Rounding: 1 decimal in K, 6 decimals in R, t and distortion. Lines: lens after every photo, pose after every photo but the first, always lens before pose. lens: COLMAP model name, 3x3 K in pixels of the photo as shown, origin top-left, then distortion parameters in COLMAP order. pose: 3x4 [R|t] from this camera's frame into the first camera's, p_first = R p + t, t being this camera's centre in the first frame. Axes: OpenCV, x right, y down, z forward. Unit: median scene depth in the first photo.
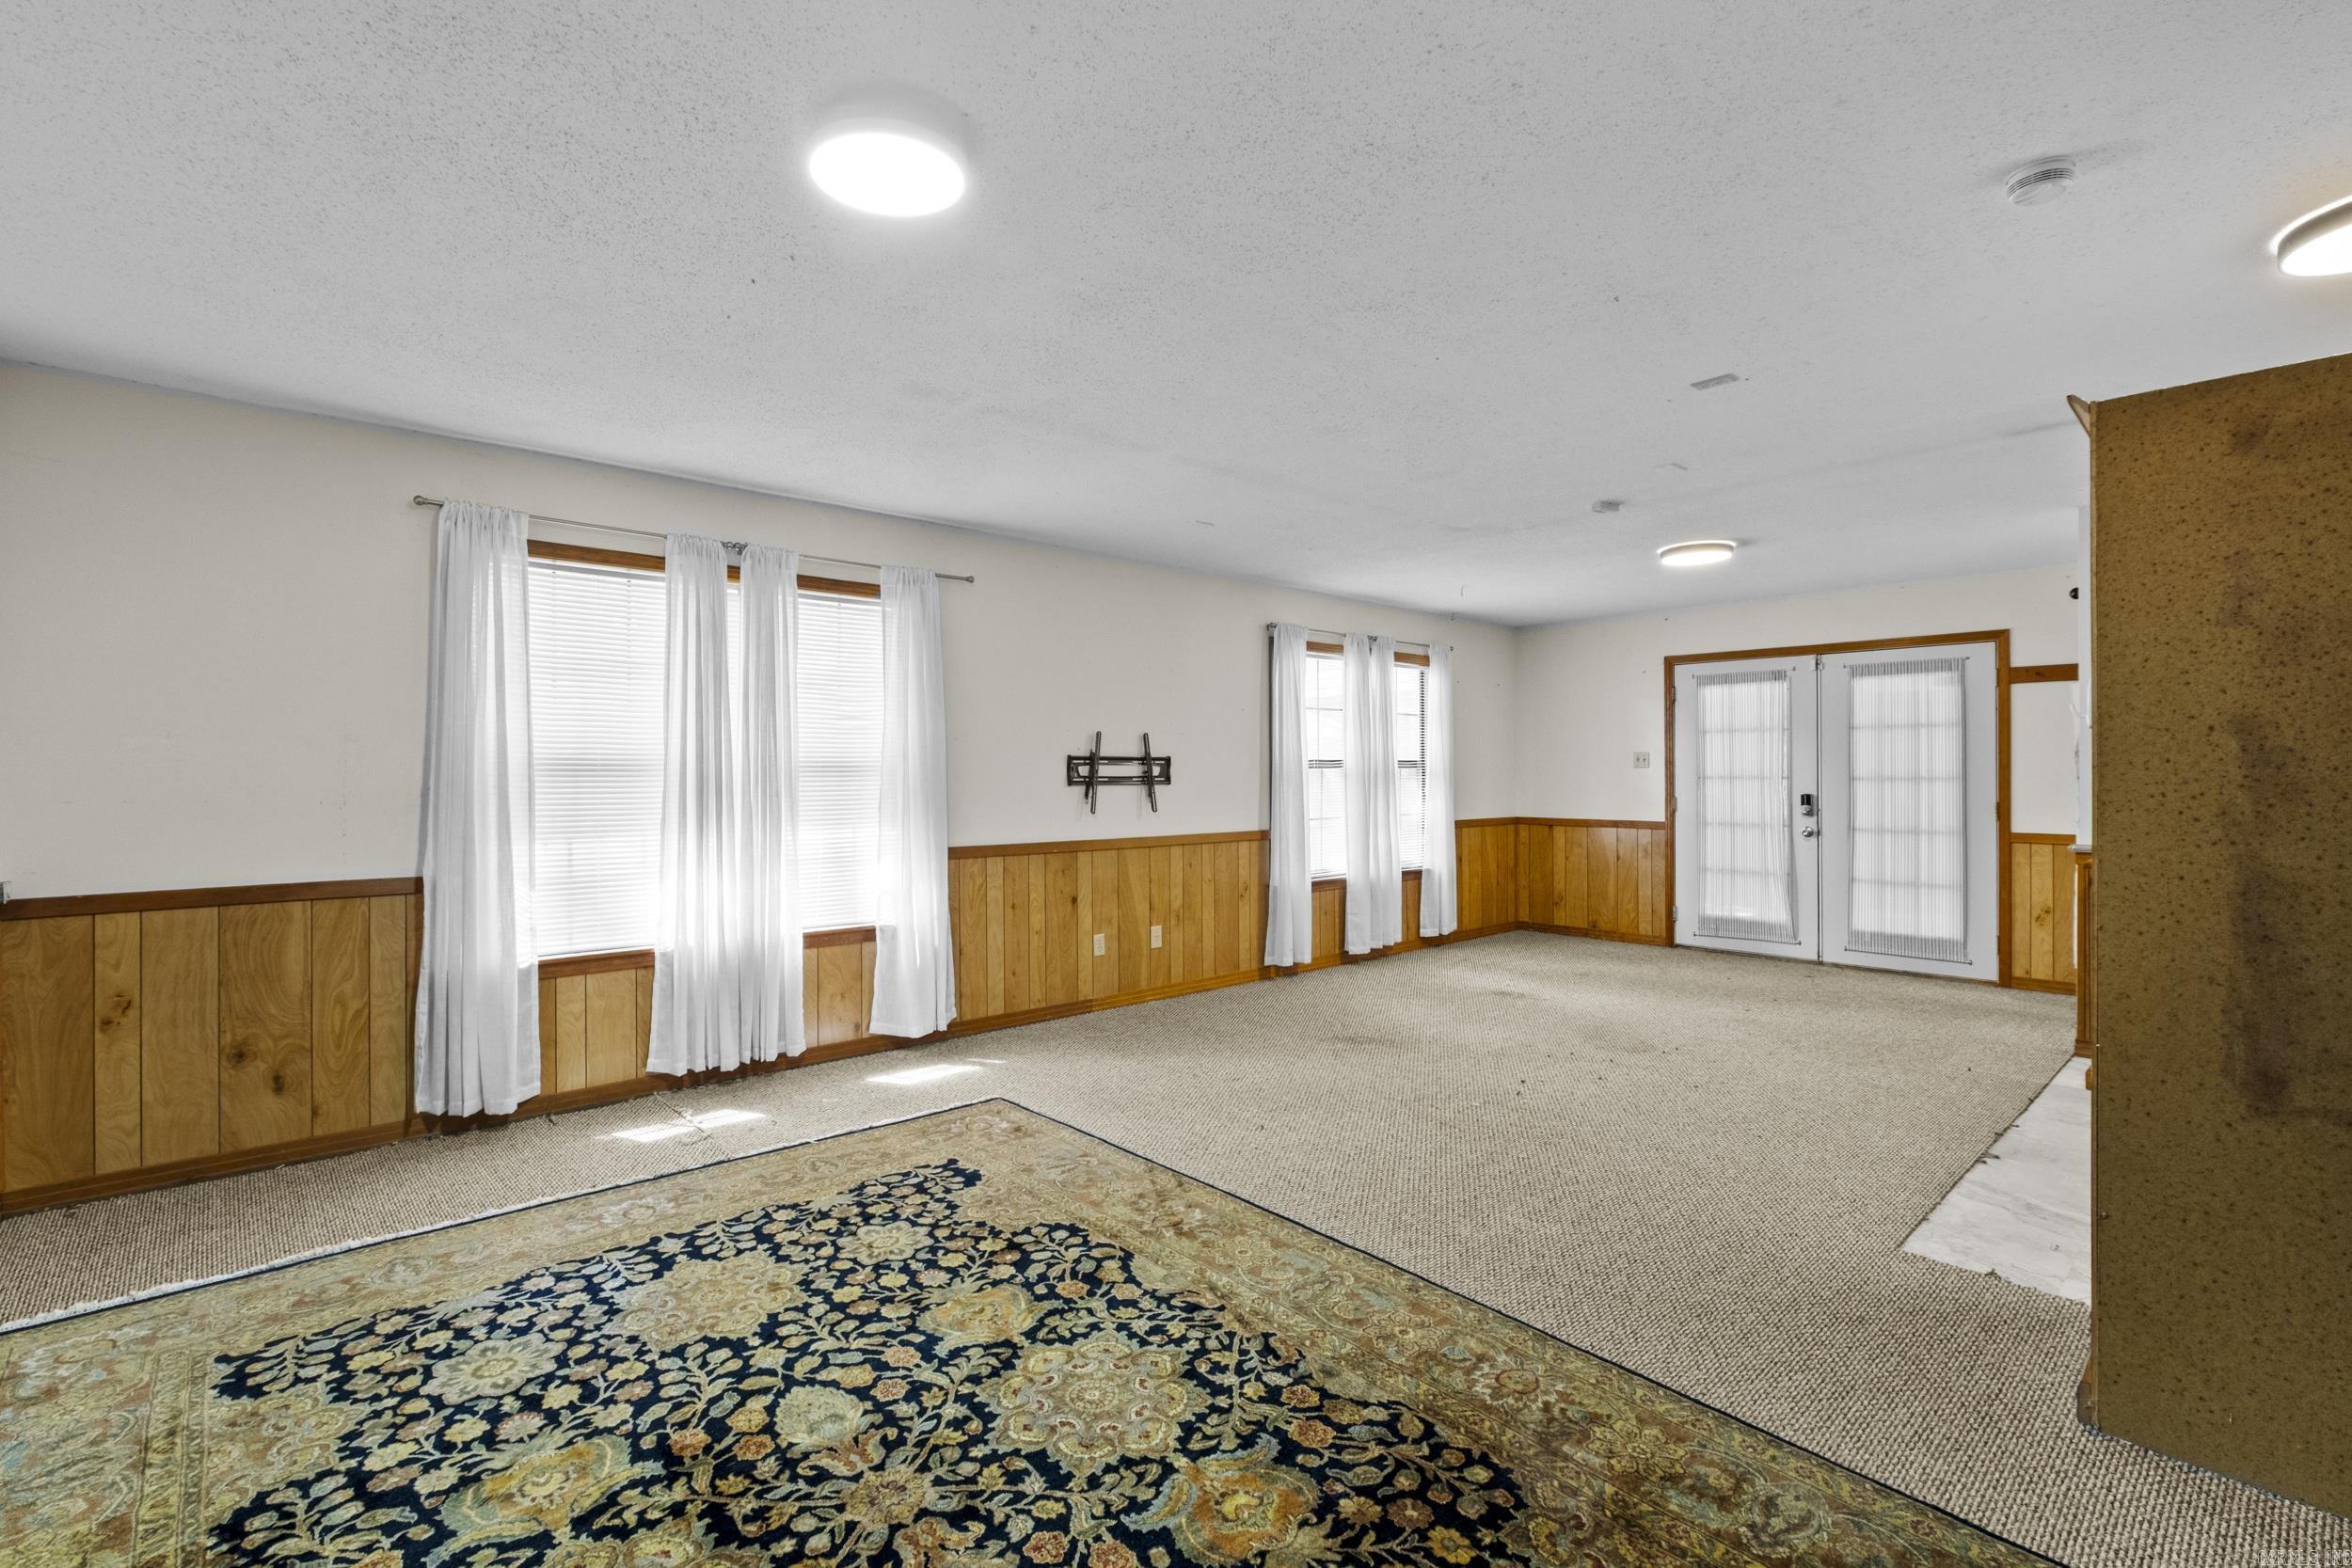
lens RADIAL K [[1039.9, 0, 1171.6], [0, 1039.9, 766.4], [0, 0, 1]] dist [-0.003228, -0.002639]
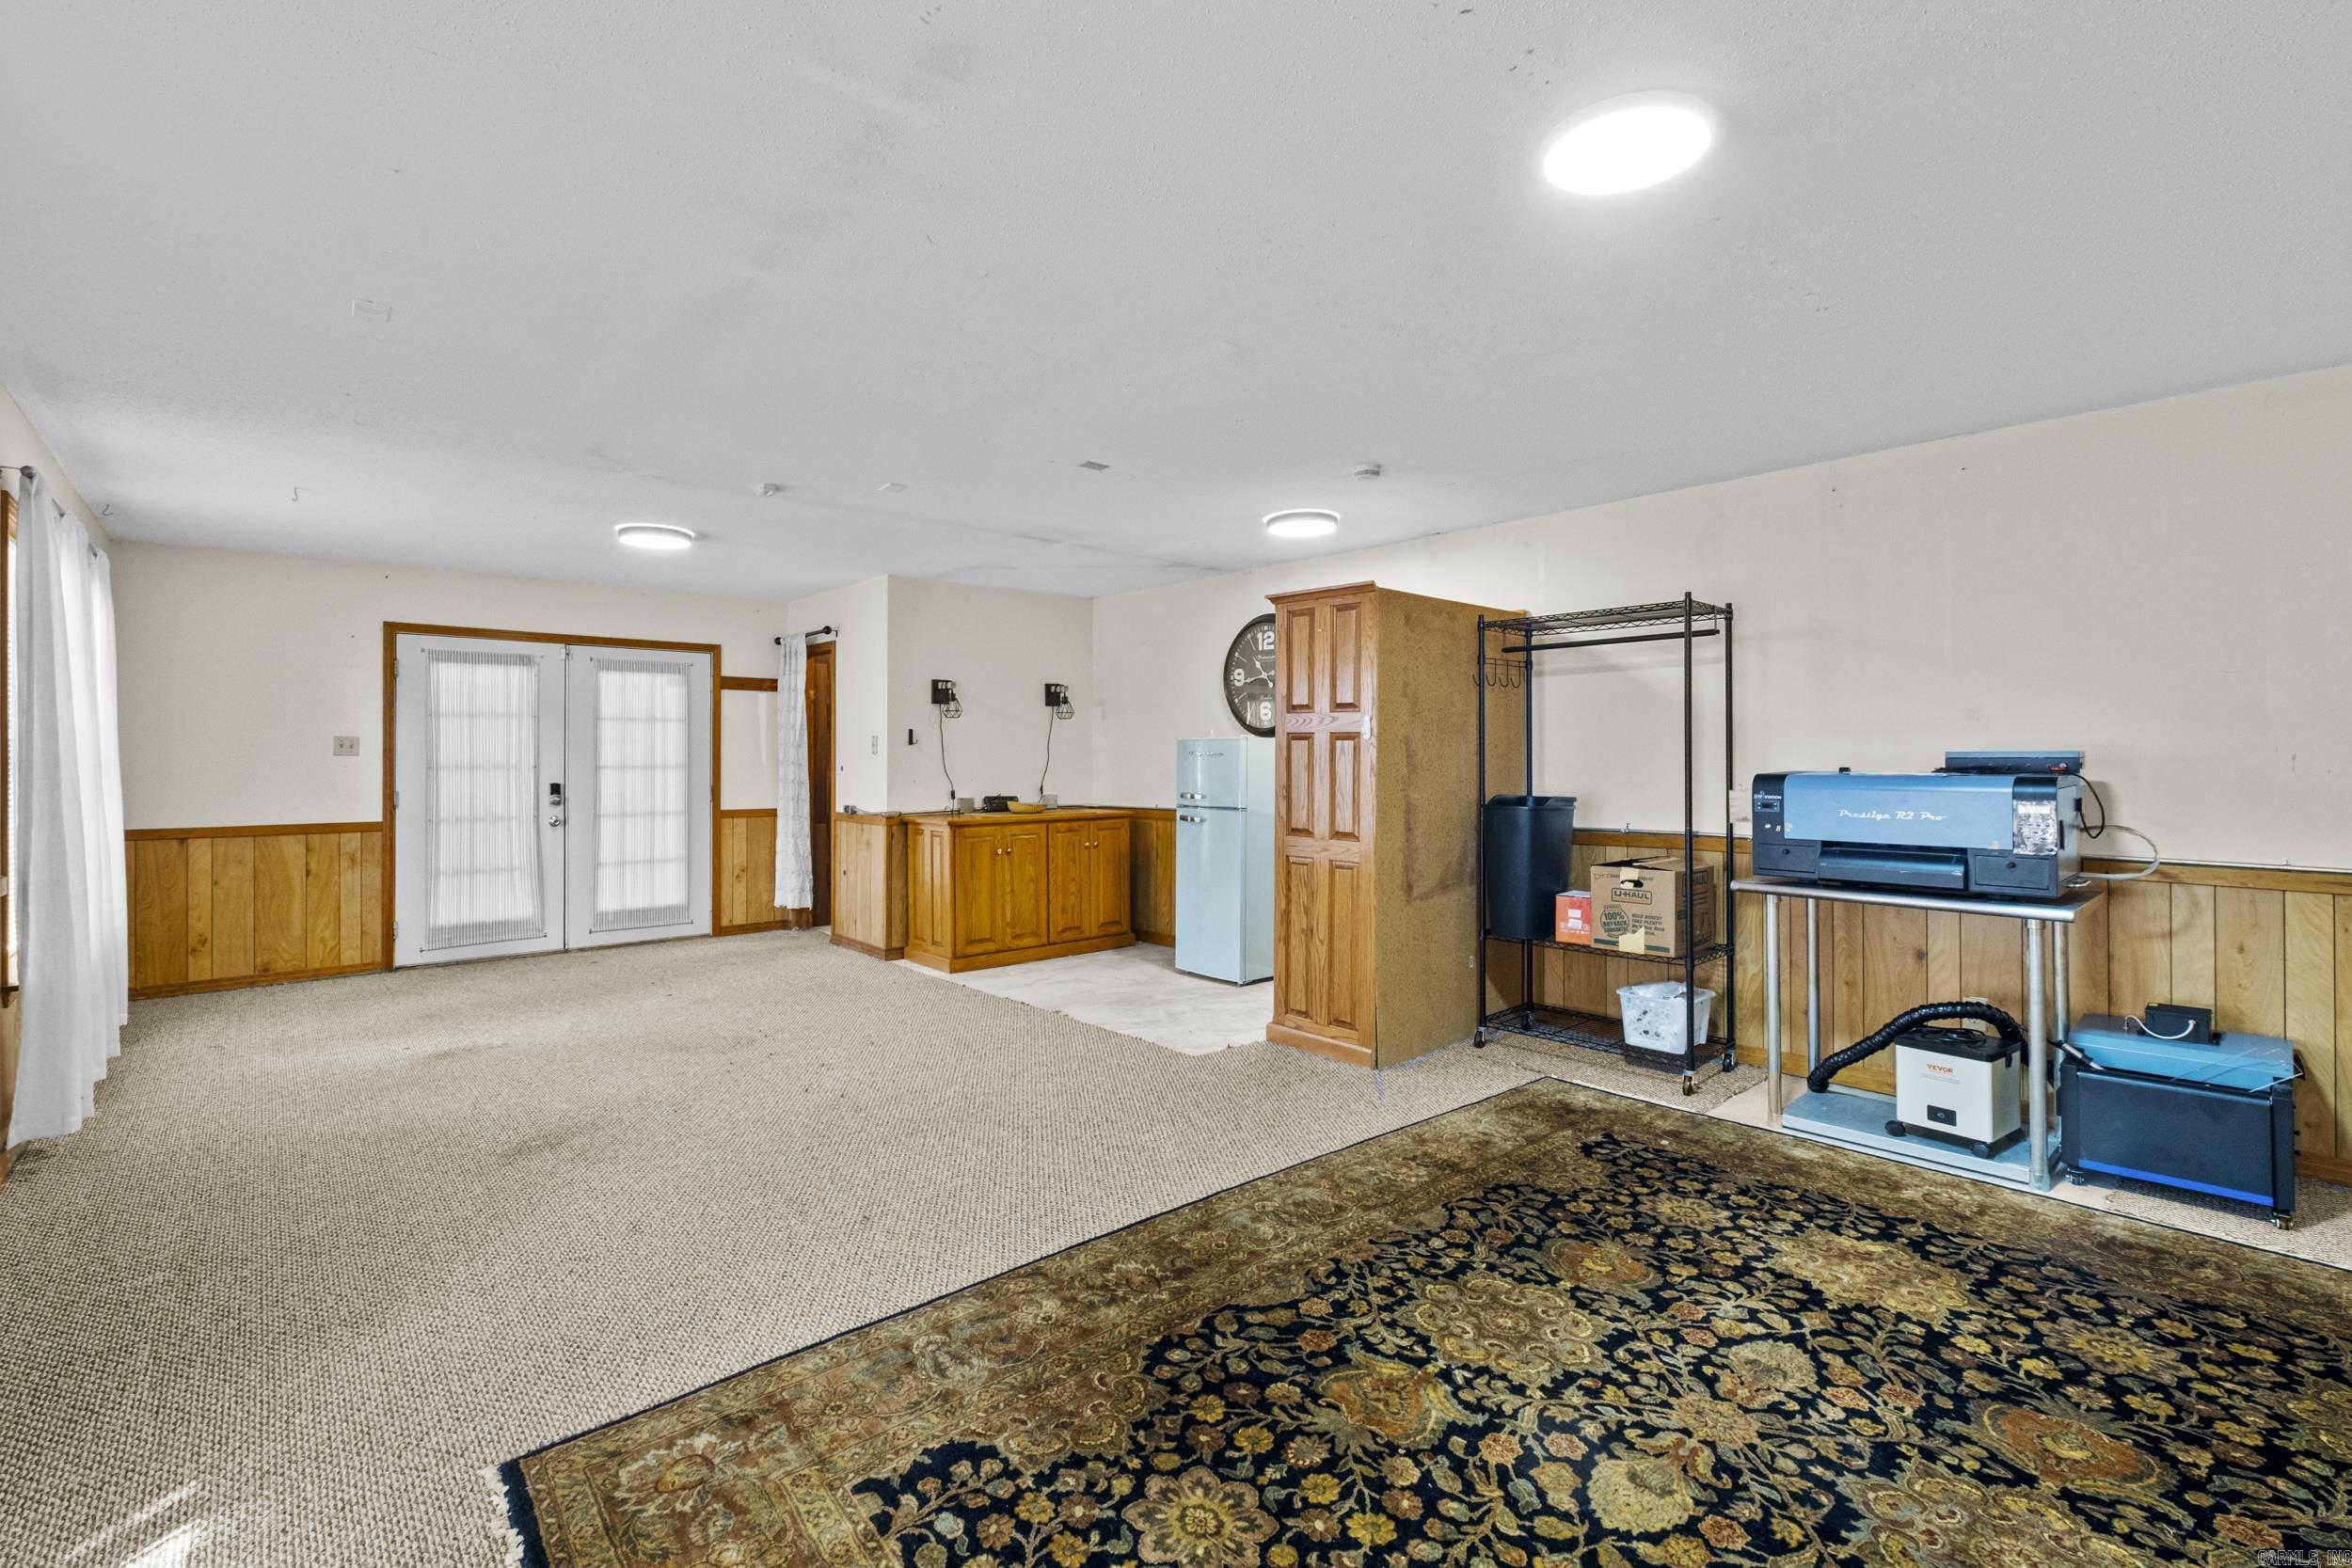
lens RADIAL K [[1039.9, 0, 1137.0], [0, 1039.9, 759.0], [0, 0, 1]] dist [-0.003228, -0.002639]
pose [[0.028369, 0.000656, 0.999597, -0.932071], [-0.003218, 0.999995, -0.000565, 0.005573], [-0.999592, -0.003200, 0.028371, 1.064631]]
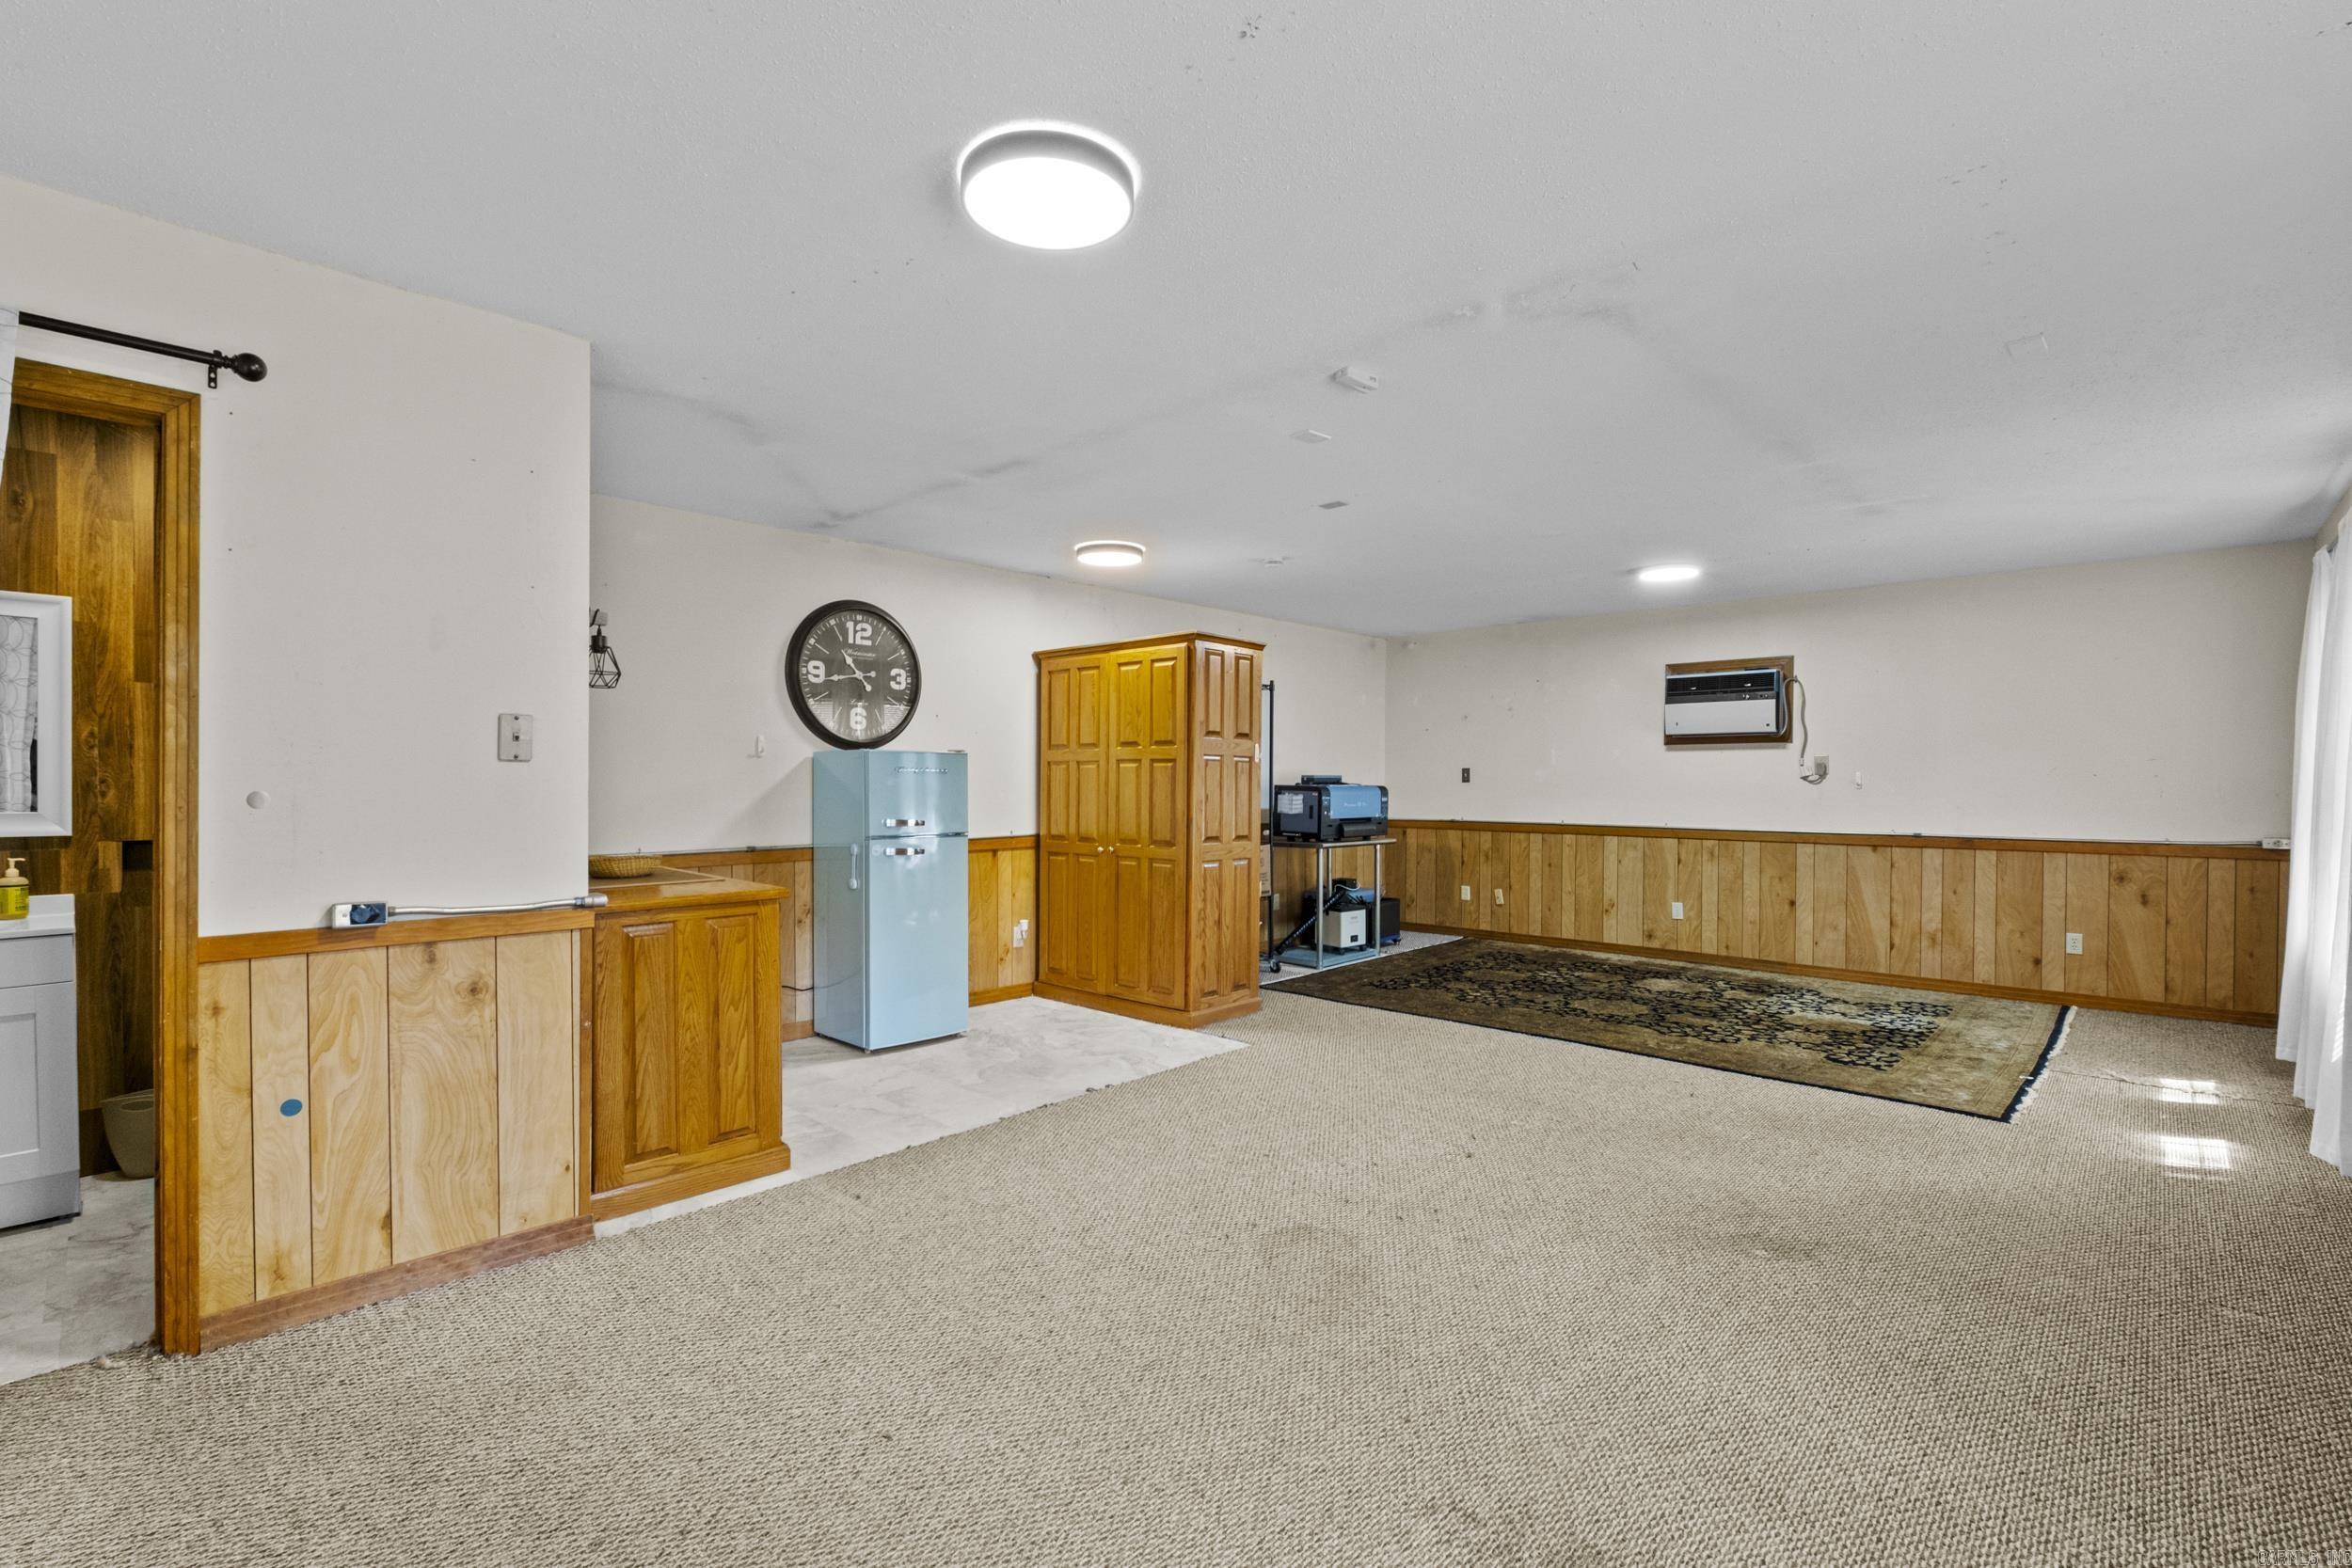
lens RADIAL K [[1039.9, 0, 1180.6], [0, 1039.9, 795.0], [0, 0, 1]] dist [-0.003228, -0.002639]
pose [[-0.995855, 0.002199, -0.090930, 1.006728], [0.001666, 0.999981, 0.005944, 0.025908], [0.090941, 0.005768, -0.995840, 2.819307]]
